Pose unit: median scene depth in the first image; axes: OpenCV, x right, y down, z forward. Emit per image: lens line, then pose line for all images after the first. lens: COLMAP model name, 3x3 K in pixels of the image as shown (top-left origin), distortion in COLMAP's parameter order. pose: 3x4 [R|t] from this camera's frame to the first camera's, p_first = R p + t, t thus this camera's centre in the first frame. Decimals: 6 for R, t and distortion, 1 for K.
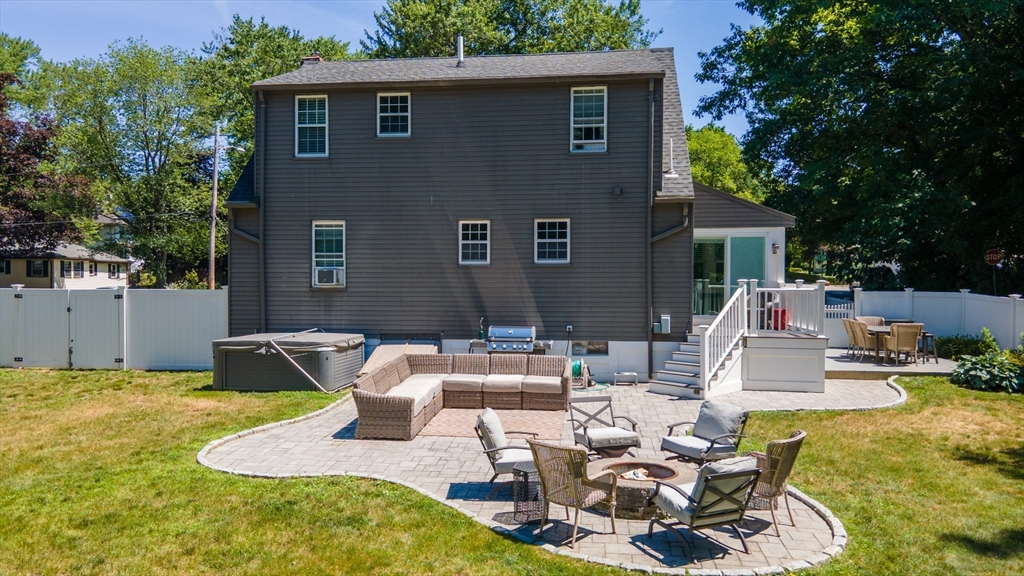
lens RADIAL K [[755.2, 0, 496.2], [0, 755.2, 287.0], [0, 0, 1]] dist [0.031060, -0.006293]
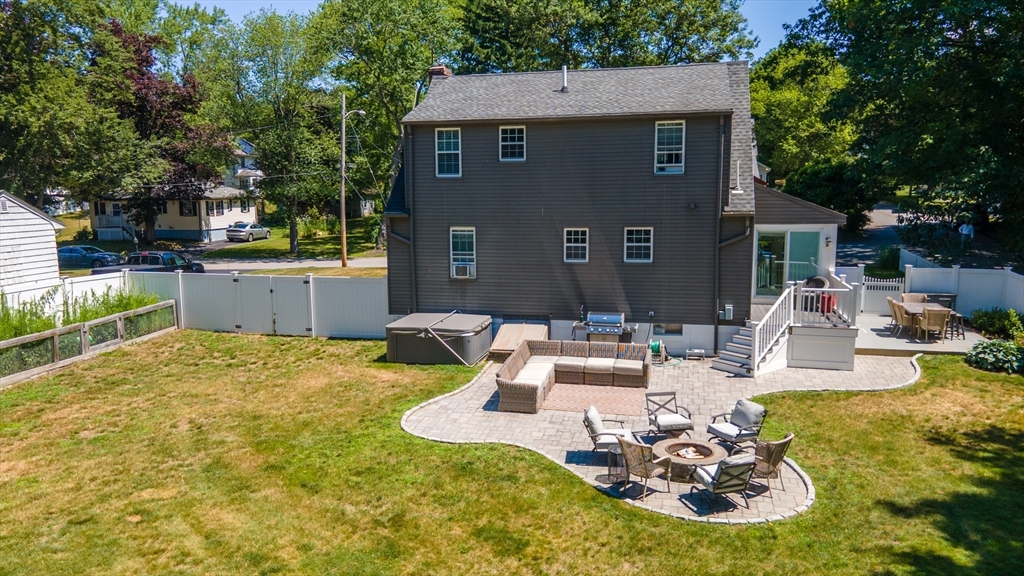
lens RADIAL K [[755.2, 0, 496.2], [0, 755.2, 287.0], [0, 0, 1]] dist [0.031060, -0.006293]
pose [[0.992823, 0.004016, -0.119522, -0.011316], [0.010893, 0.992244, 0.123826, -0.157330], [0.119092, -0.124239, 0.985079, -0.296918]]
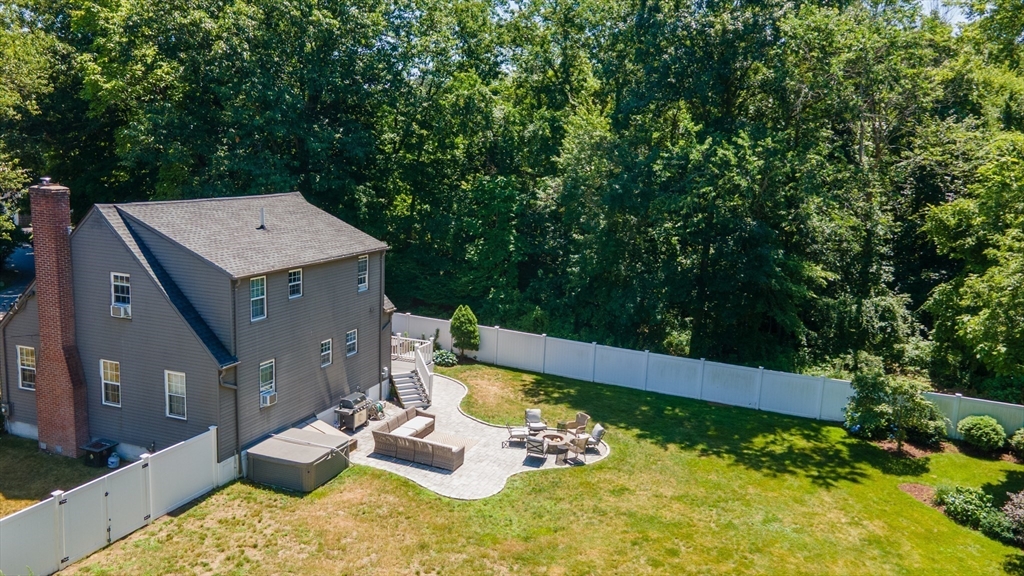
lens RADIAL K [[763.5, 0, 512.0], [0, 763.5, 288.0], [0, 0, 1]] dist [0.000099, -0.001801]
pose [[0.243986, -0.154610, 0.957375, -1.612717], [-0.028014, 0.985674, 0.166319, -0.522675], [-0.969374, -0.067399, 0.236159, 0.227220]]
